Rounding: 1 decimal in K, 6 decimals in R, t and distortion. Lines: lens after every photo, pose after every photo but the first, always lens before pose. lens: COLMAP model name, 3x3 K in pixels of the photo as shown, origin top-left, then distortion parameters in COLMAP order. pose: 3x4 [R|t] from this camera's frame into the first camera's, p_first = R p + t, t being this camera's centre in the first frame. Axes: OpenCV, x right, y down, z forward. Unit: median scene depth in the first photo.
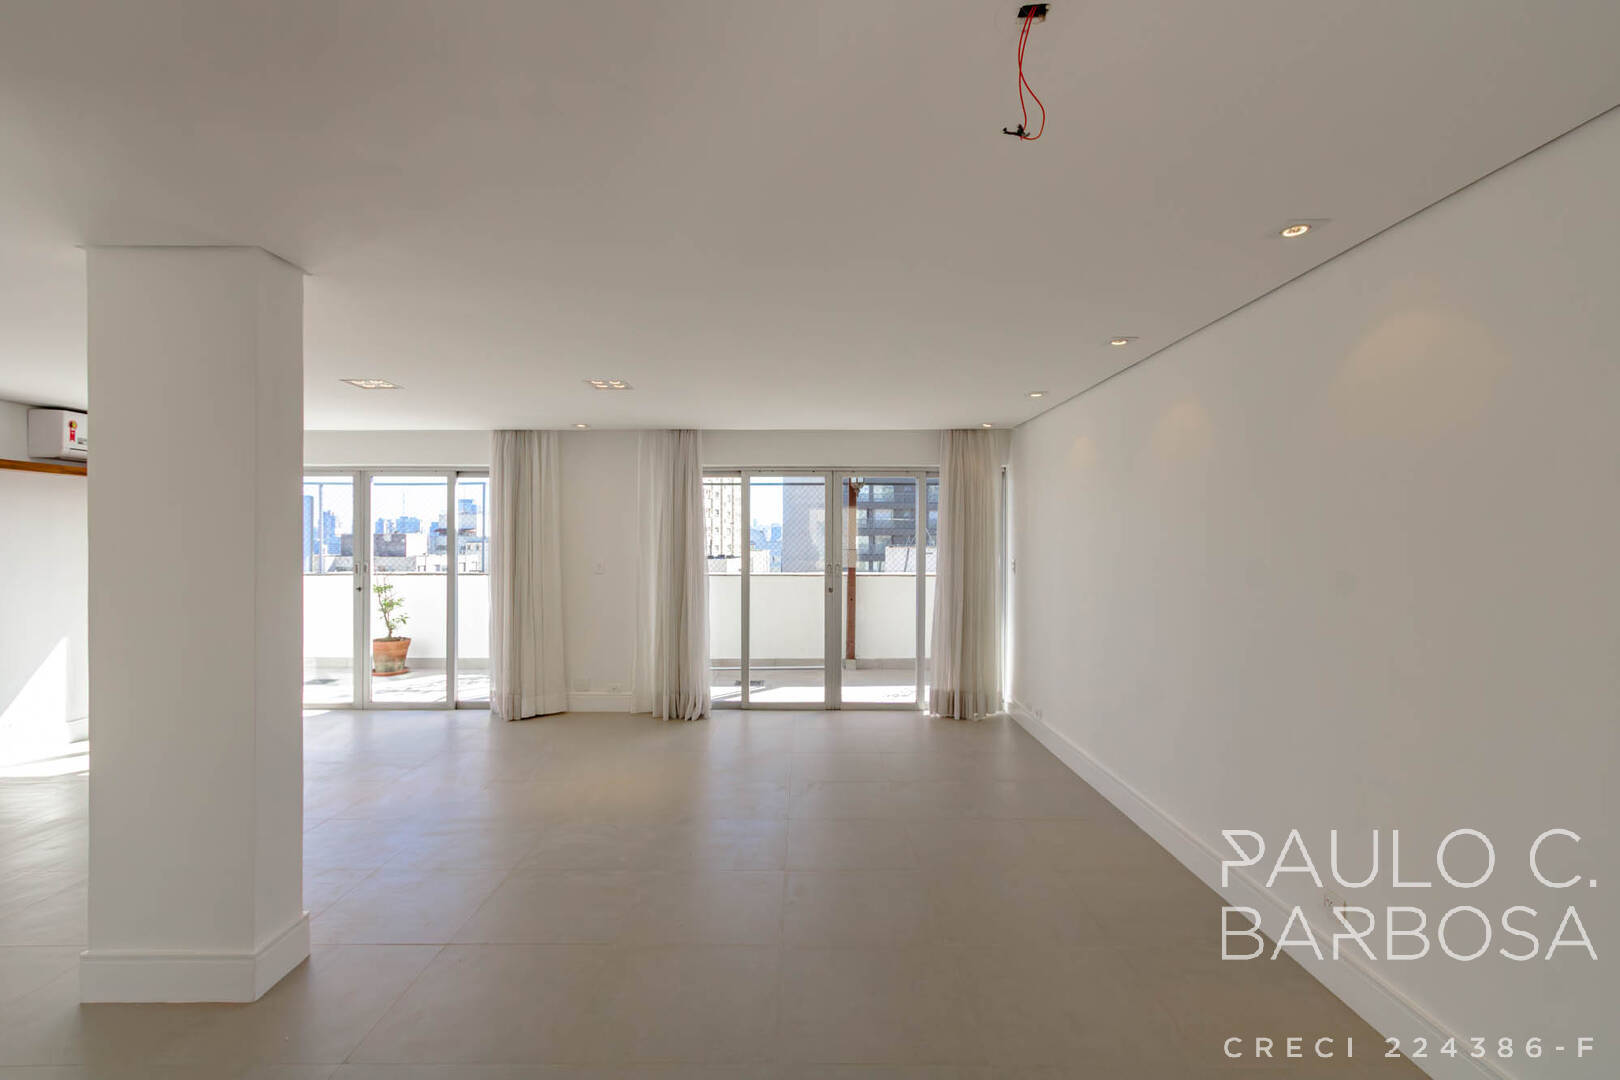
lens RADIAL K [[733.8, 0, 810.5], [0, 733.8, 517.4], [0, 0, 1]] dist [0.000787, 0.000199]
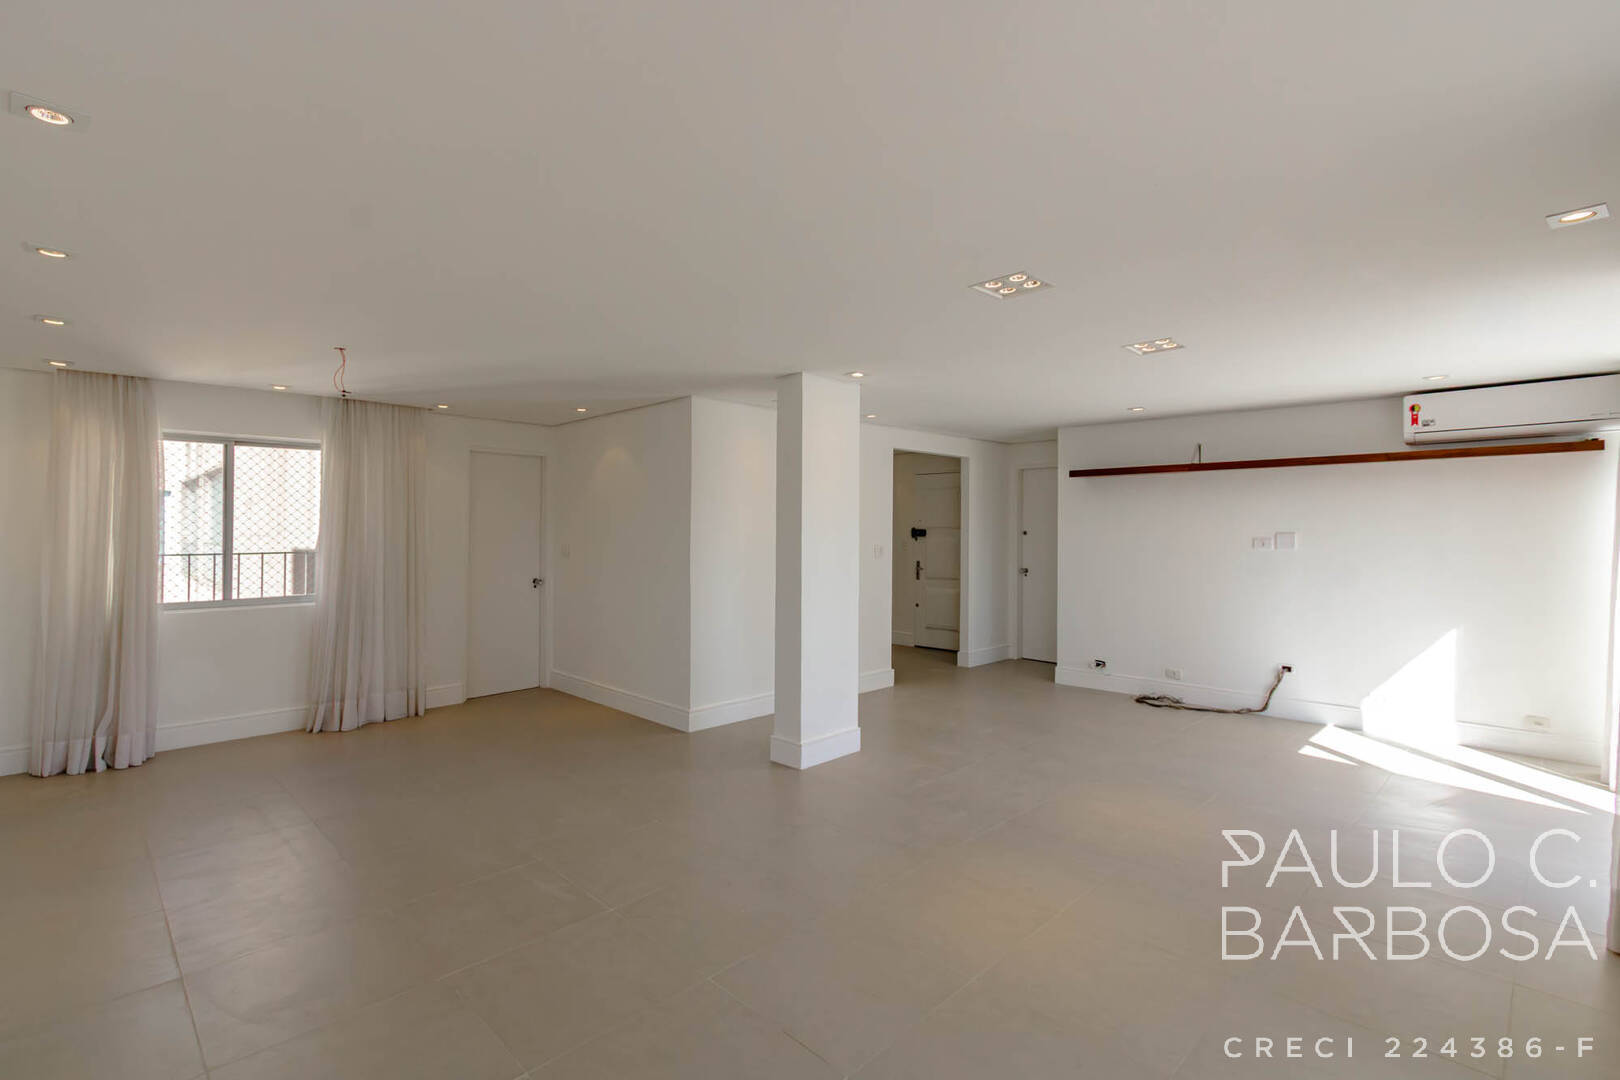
lens RADIAL K [[746.0, 0, 802.4], [0, 746.0, 548.9], [0, 0, 1]] dist [0.006983, -0.000288]
pose [[-0.714821, 0.008735, -0.699253, 0.201075], [0.008575, 0.999956, 0.003725, 0.036854], [0.699255, -0.003333, -0.714864, 0.858868]]
